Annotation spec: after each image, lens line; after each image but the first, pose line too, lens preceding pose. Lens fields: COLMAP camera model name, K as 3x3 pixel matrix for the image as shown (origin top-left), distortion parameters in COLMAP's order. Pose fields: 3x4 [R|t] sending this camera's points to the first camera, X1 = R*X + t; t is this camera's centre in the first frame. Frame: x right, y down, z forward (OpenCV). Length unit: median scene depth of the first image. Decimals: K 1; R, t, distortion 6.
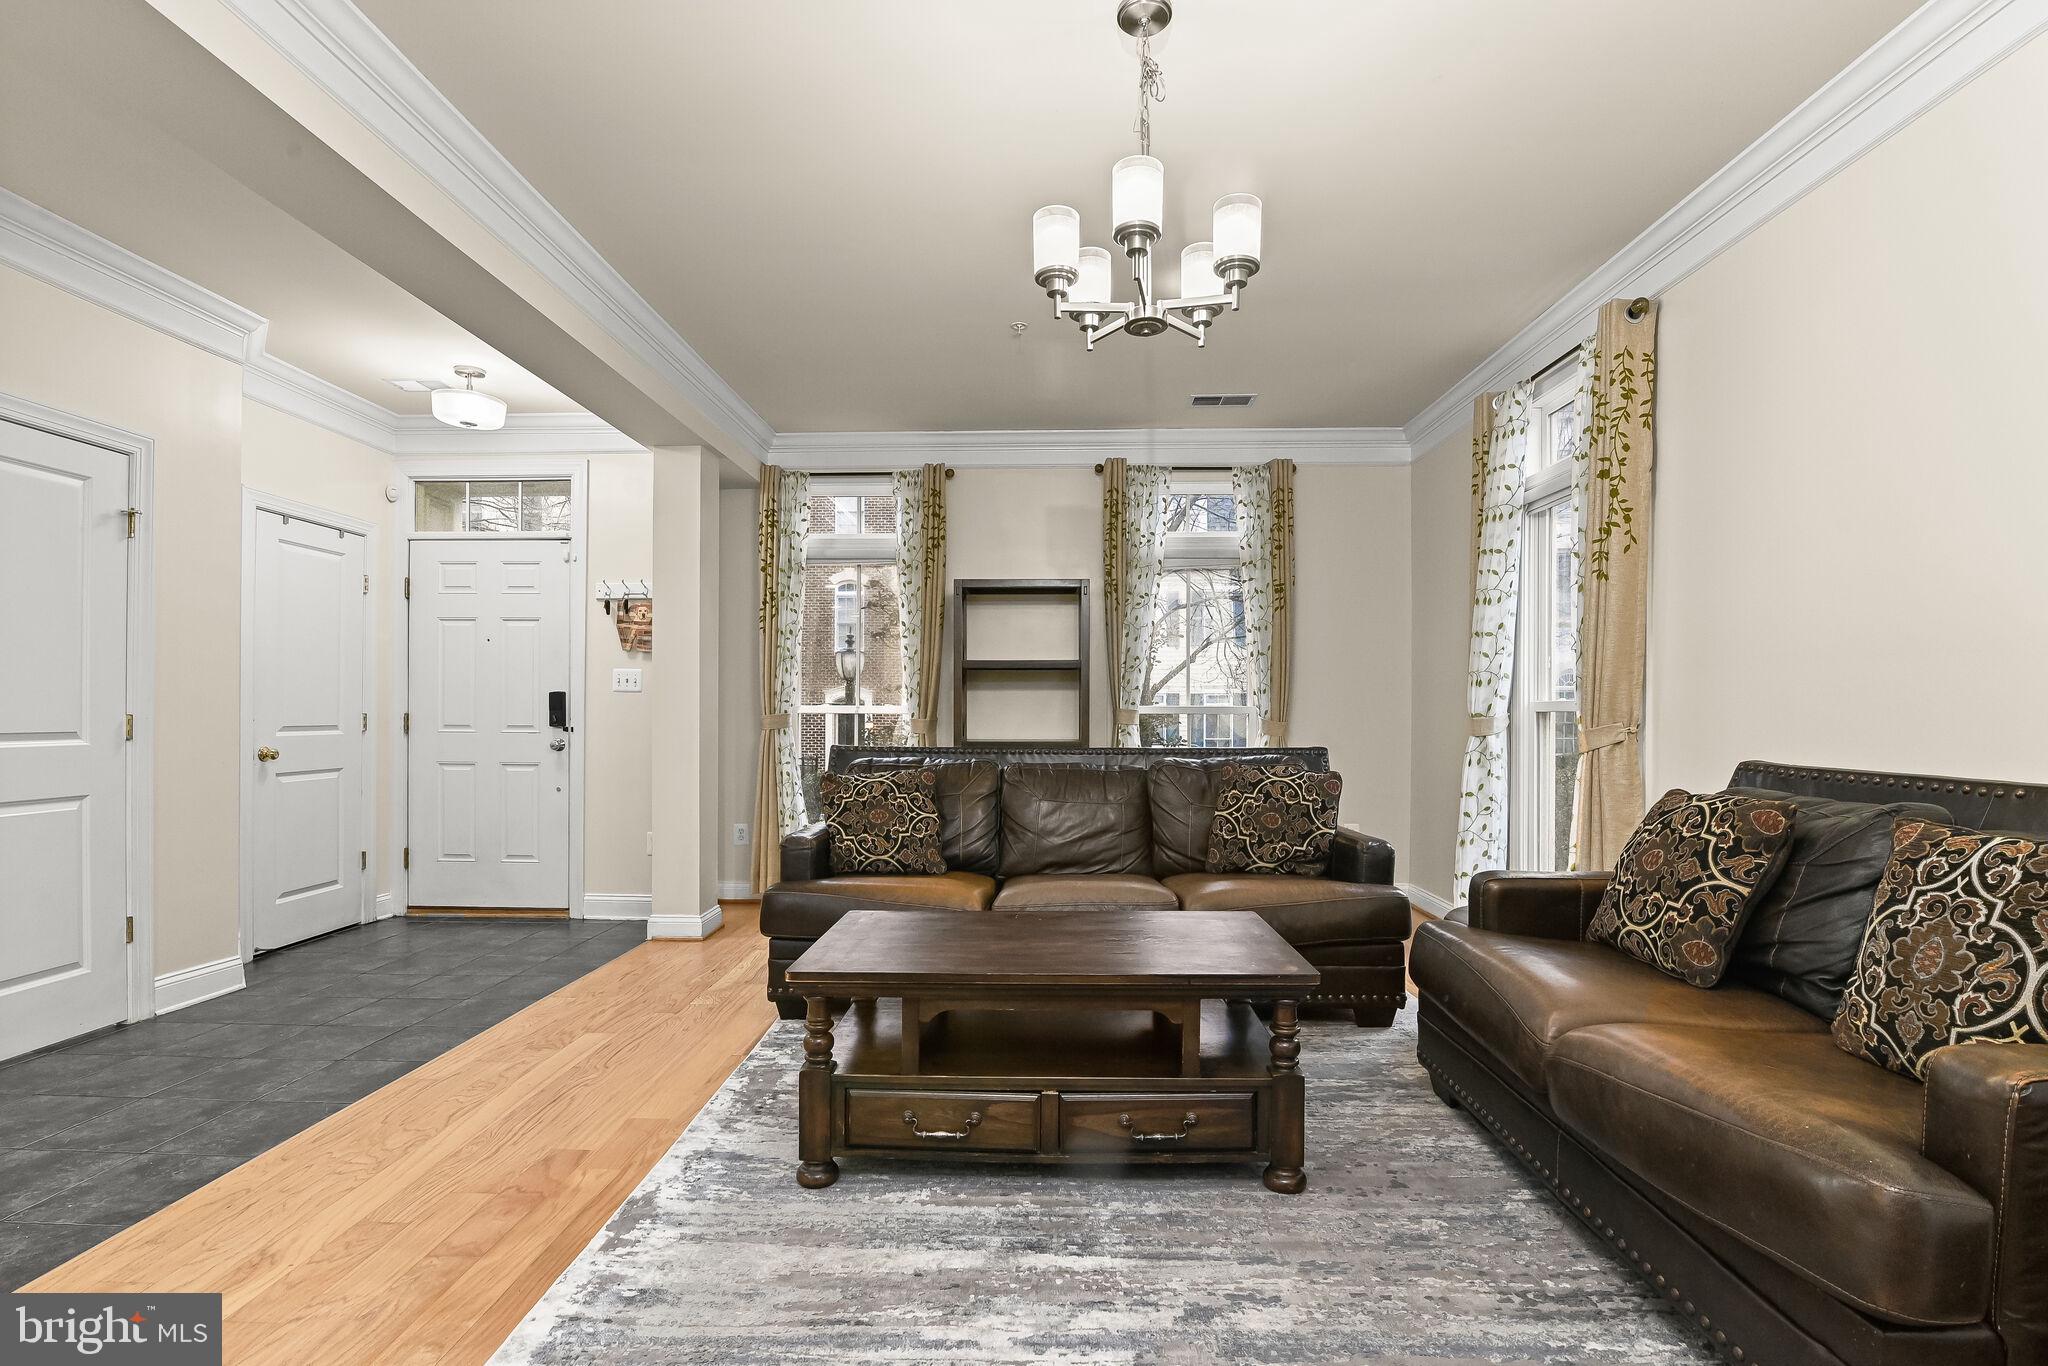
lens RADIAL K [[965.0, 0, 1023.4], [0, 965.0, 715.2], [0, 0, 1]] dist [-0.015781, 0.002252]
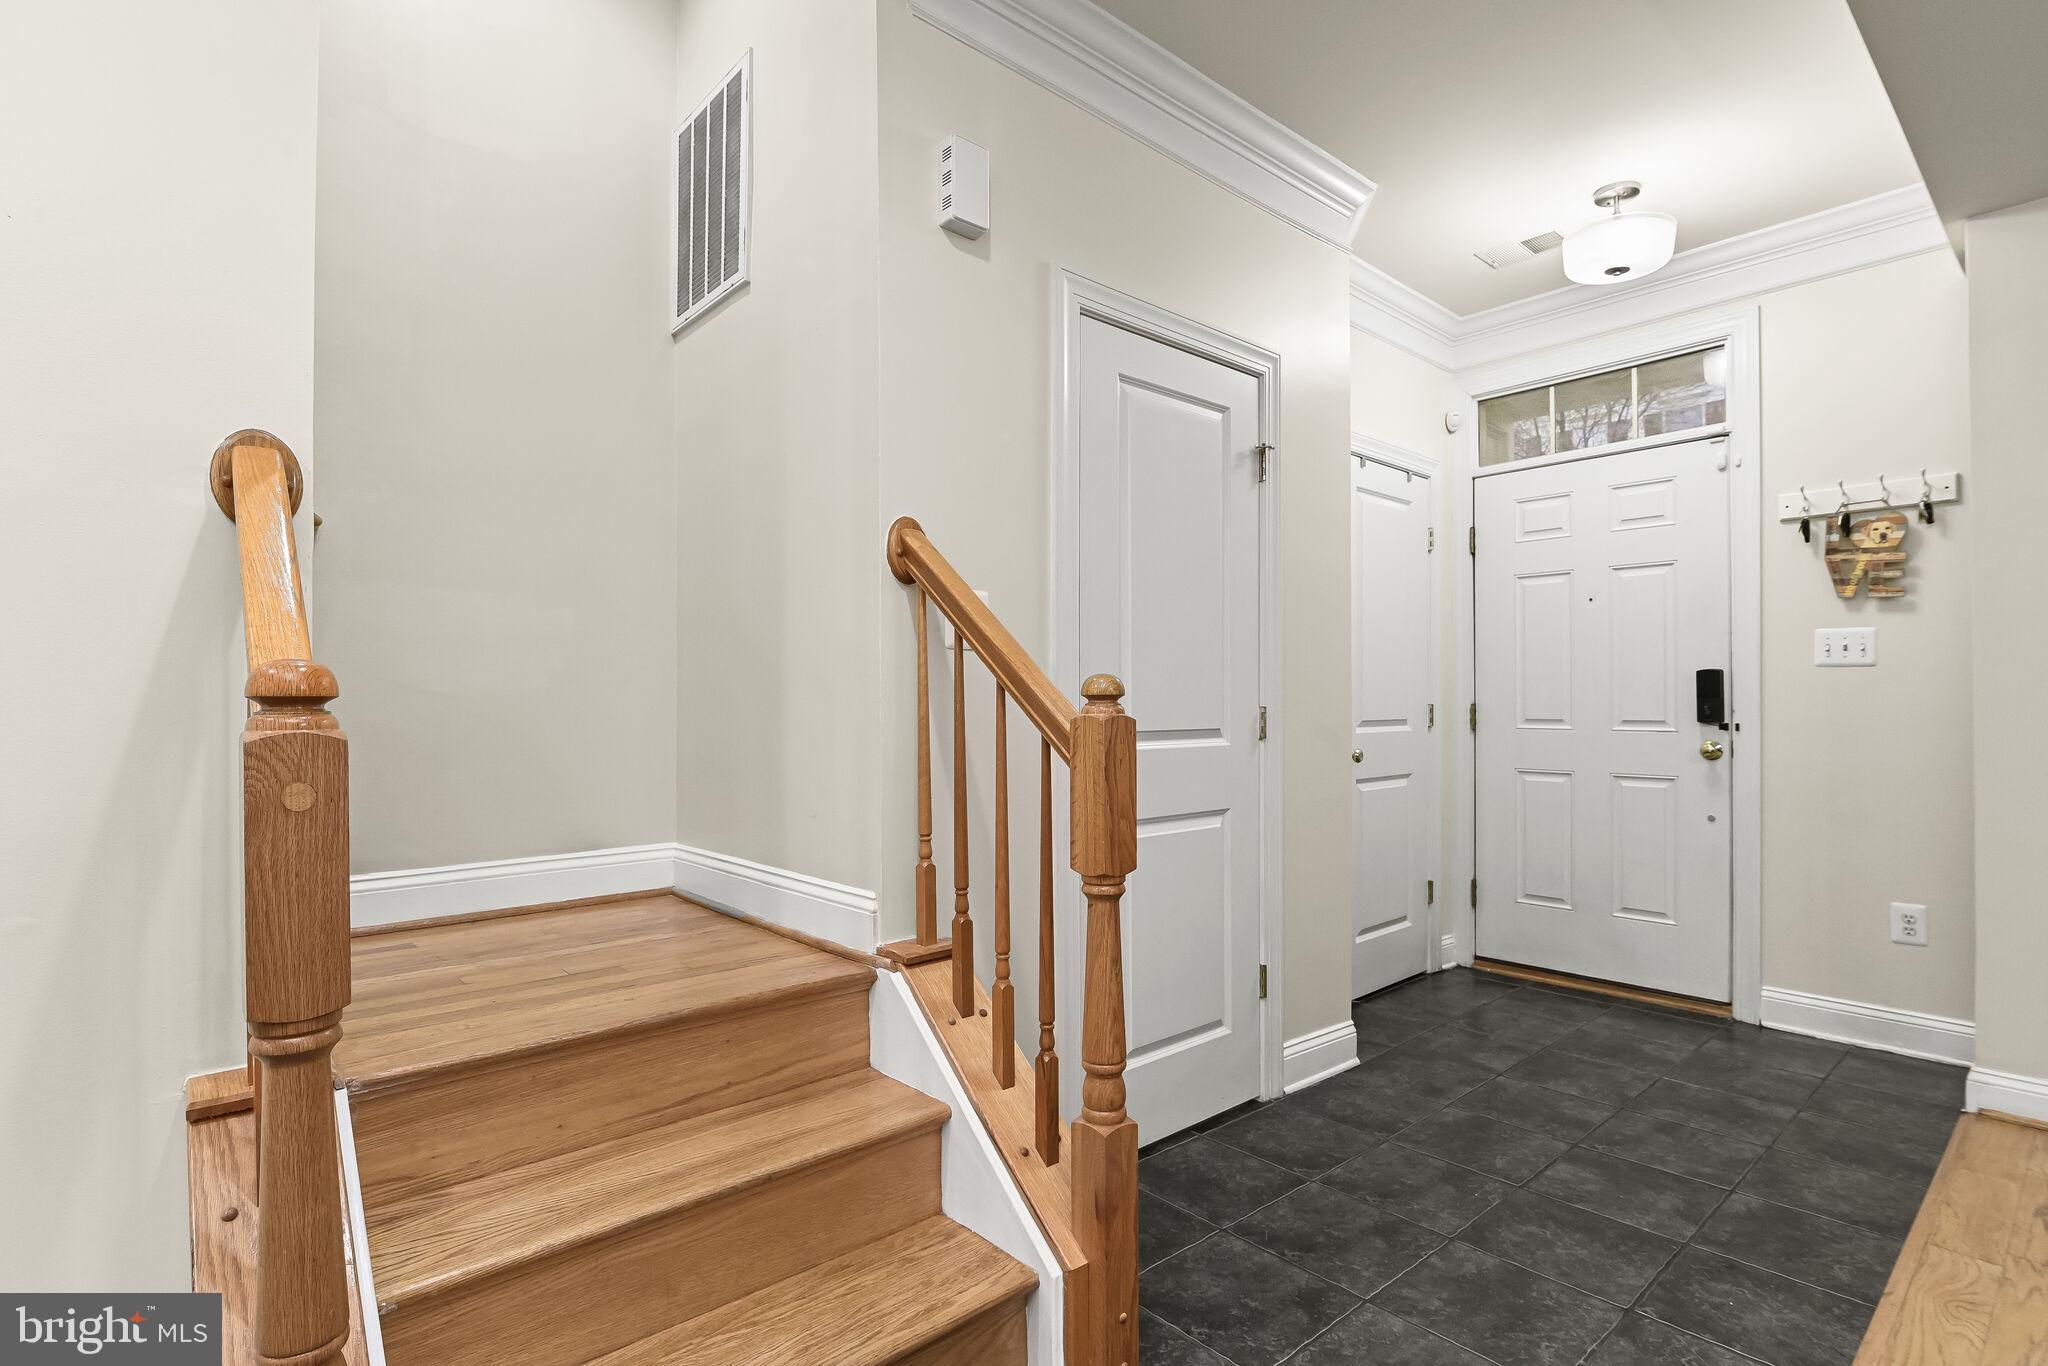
lens RADIAL K [[998.8, 0, 1024.1], [0, 998.8, 689.2], [0, 0, 1]] dist [0.001261, 0.000118]
pose [[0.685741, -0.017187, -0.727642, -0.313543], [0.004664, 0.999804, -0.019221, -0.000193], [0.727830, 0.009787, 0.685687, 0.194591]]
